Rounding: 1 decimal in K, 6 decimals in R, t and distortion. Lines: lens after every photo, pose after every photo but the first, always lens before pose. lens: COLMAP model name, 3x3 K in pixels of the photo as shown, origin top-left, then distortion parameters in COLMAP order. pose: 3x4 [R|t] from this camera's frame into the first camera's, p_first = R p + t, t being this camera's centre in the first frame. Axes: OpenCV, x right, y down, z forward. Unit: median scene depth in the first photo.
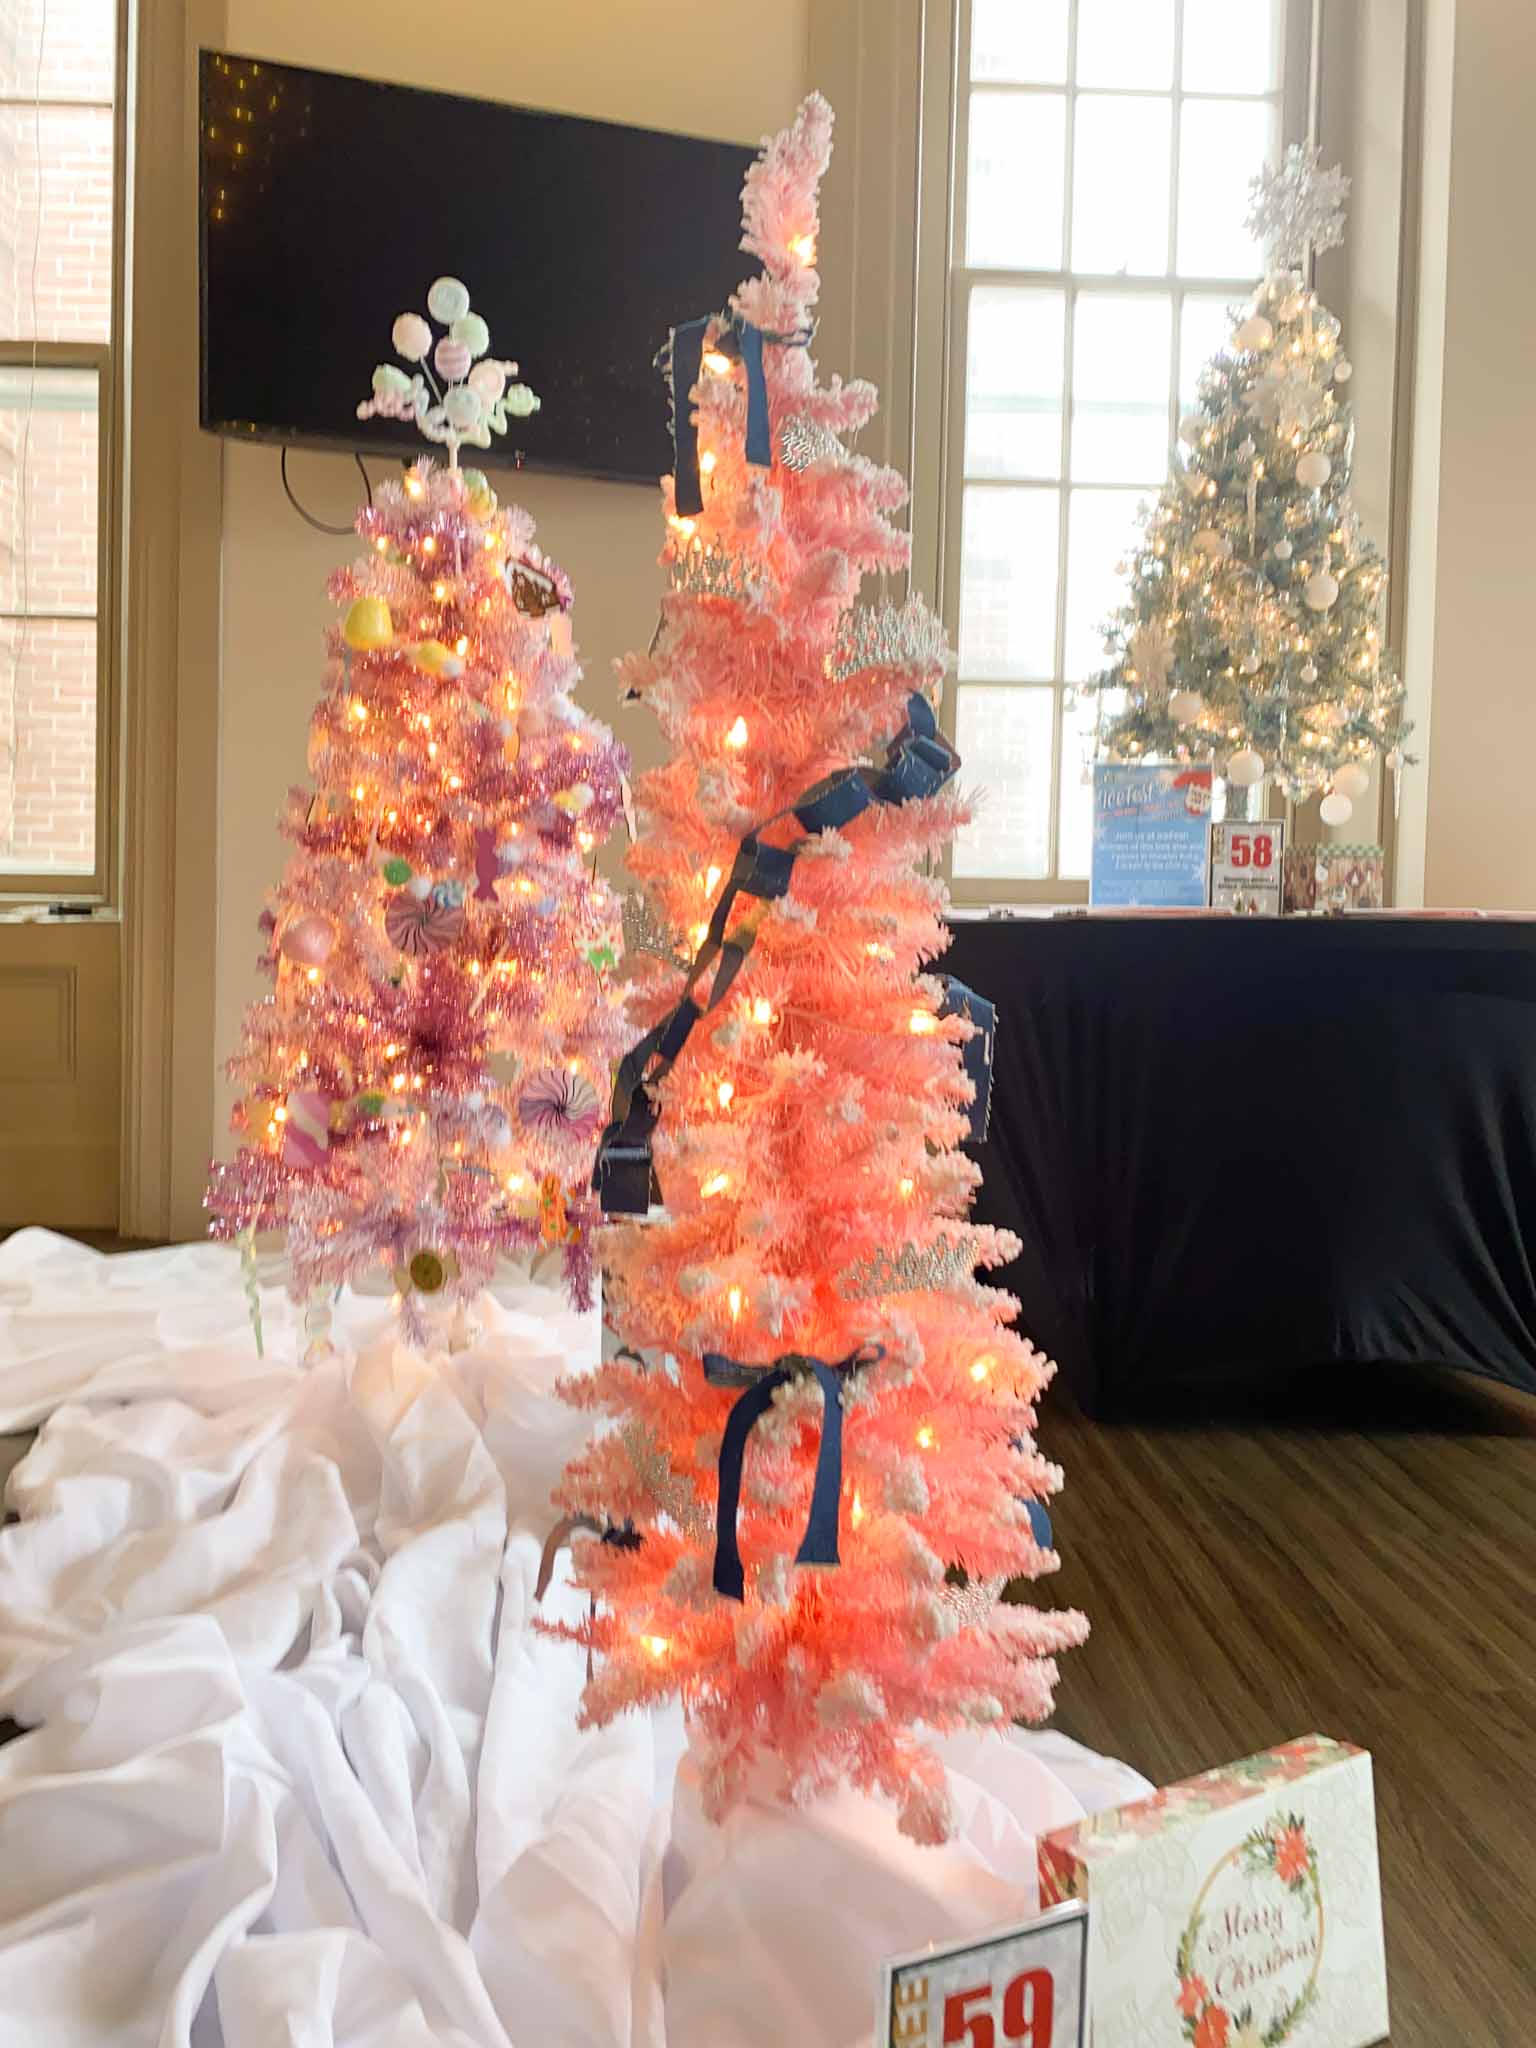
lens RADIAL K [[1565.9, 0, 767.3], [0, 1565.9, 989.5], [0, 0, 1]] dist [0.059315, -0.046817]
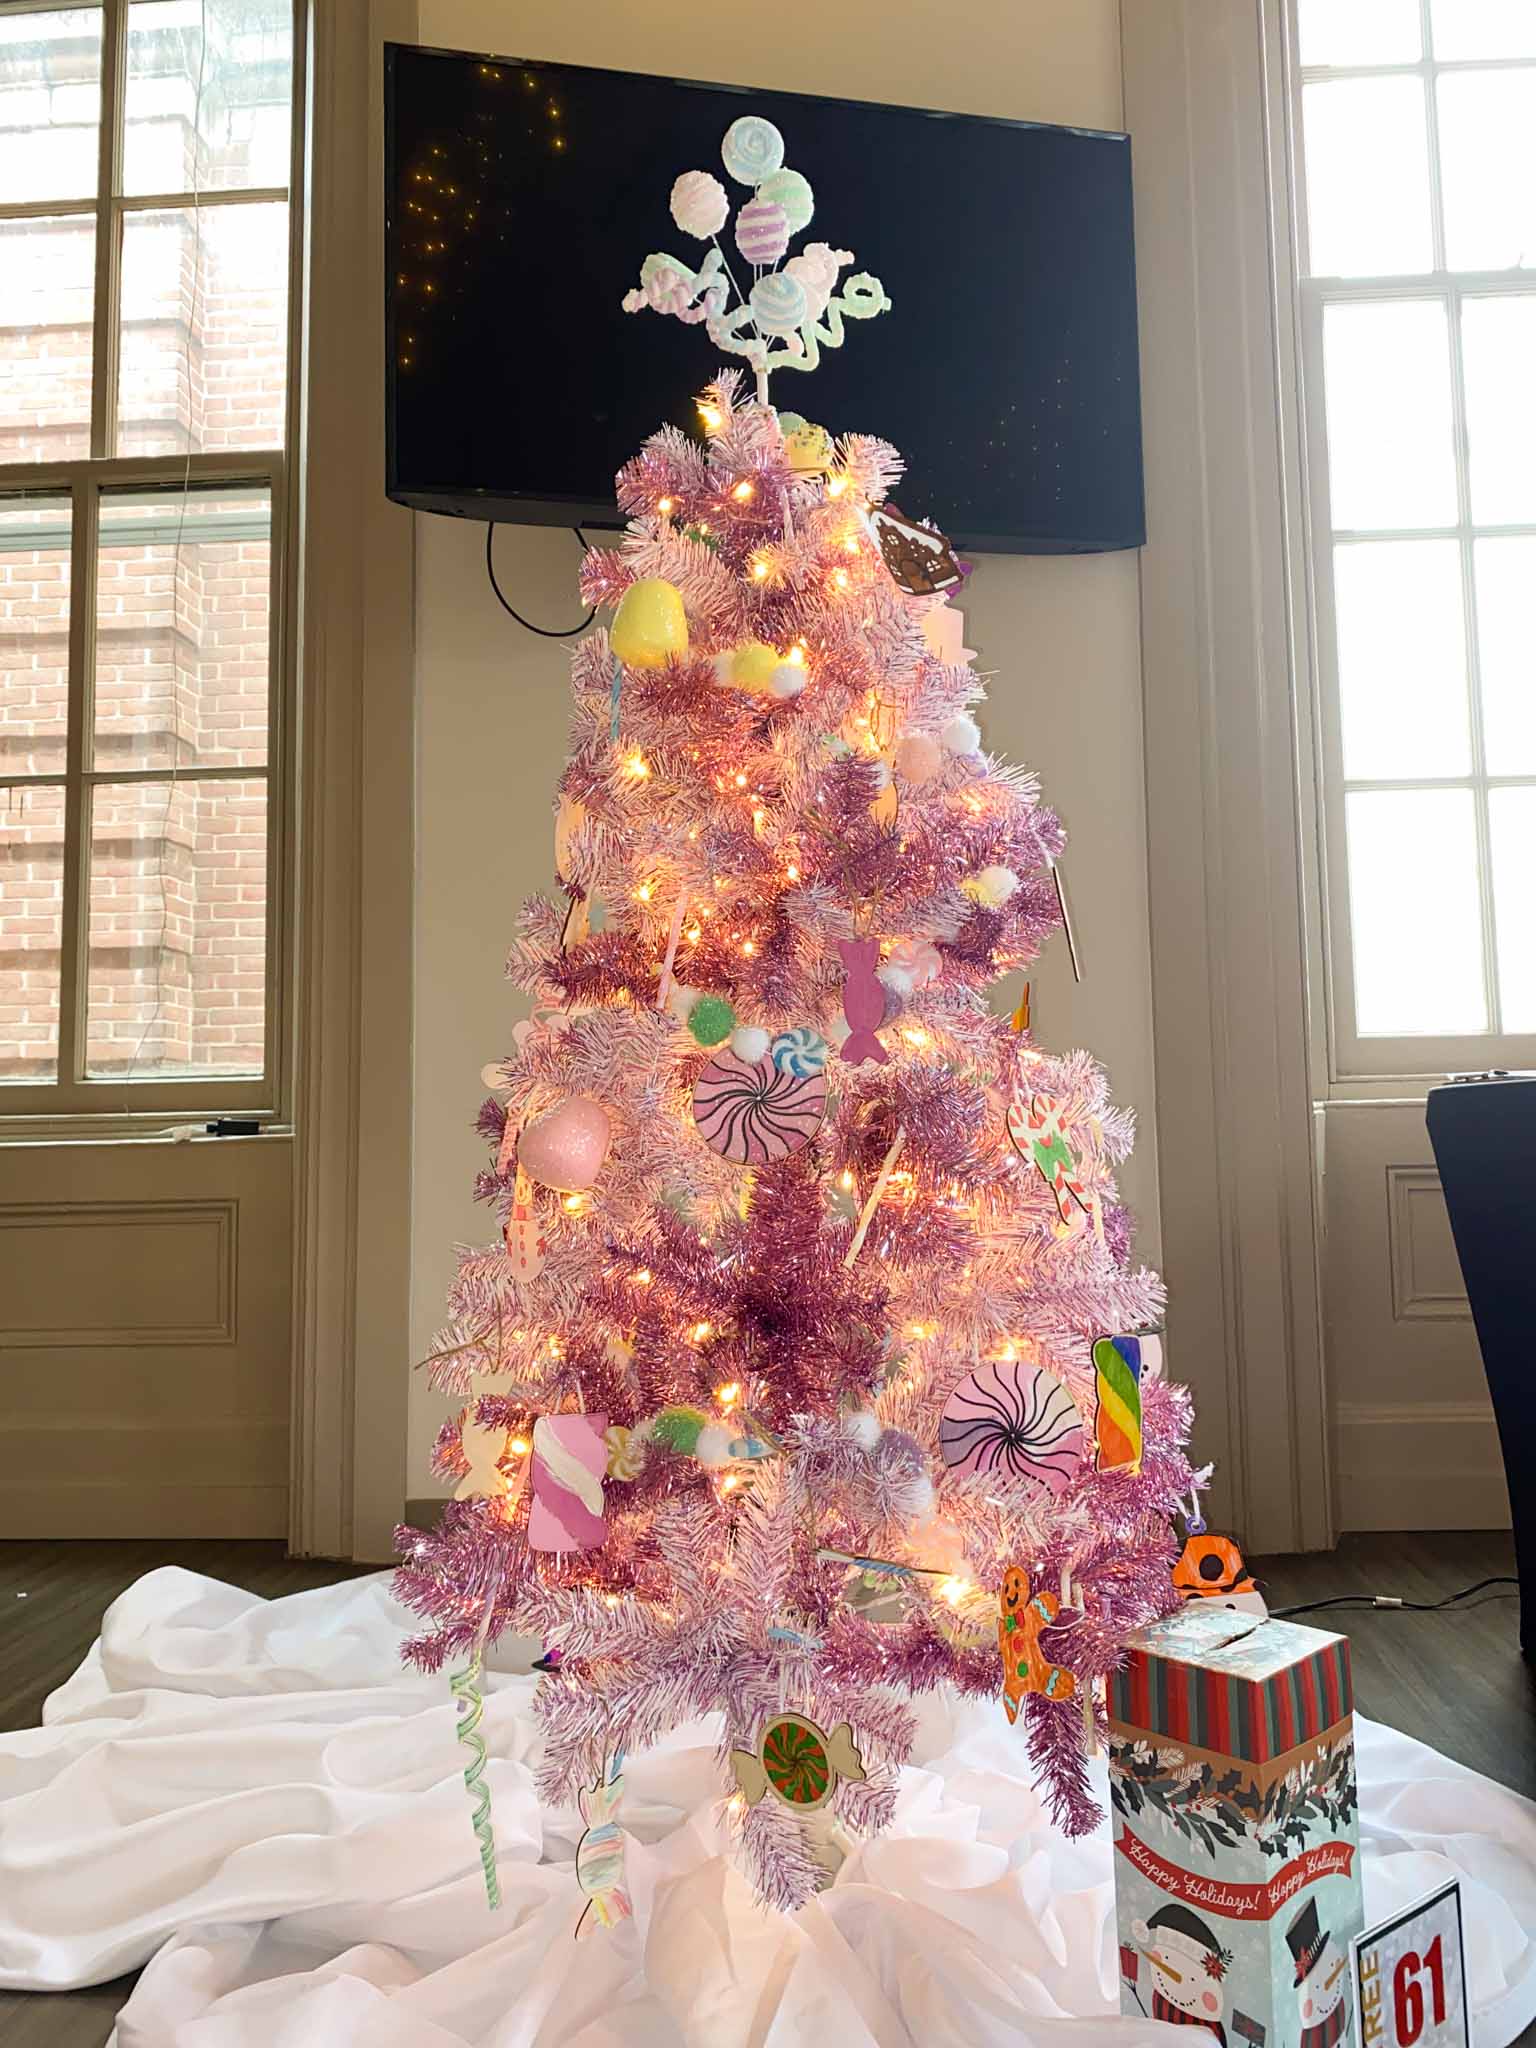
lens RADIAL K [[1534.7, 0, 768.3], [0, 1534.7, 1023.2], [0, 0, 1]] dist [0.133131, -0.175655]
pose [[0.993573, -0.043631, -0.104442, -0.145198], [0.031683, 0.993039, -0.113442, -0.007574], [0.108664, 0.109404, 0.988040, 0.410135]]
